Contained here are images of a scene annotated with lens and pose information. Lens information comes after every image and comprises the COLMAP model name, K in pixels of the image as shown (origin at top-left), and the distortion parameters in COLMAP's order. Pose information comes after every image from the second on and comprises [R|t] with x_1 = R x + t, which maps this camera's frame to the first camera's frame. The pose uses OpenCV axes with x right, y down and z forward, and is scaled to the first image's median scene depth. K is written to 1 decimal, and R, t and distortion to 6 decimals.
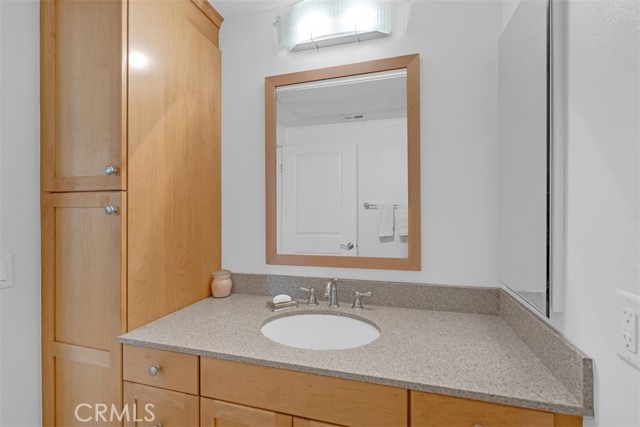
lens RADIAL K [[283.5, 0, 322.7], [0, 283.5, 209.3], [0, 0, 1]] dist [-0.003446, -0.000153]
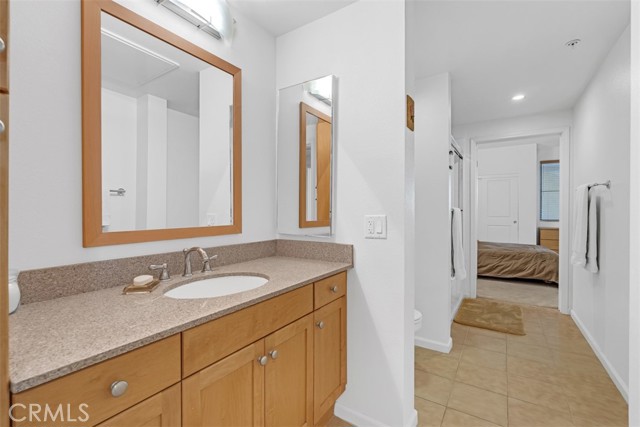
lens RADIAL K [[283.5, 0, 322.7], [0, 283.5, 209.3], [0, 0, 1]] dist [-0.003446, -0.000153]
pose [[0.277504, 0.012005, 0.960650, -0.854110], [-0.007541, 0.999918, -0.010318, 0.118402], [-0.960695, -0.004381, 0.277572, 0.275361]]
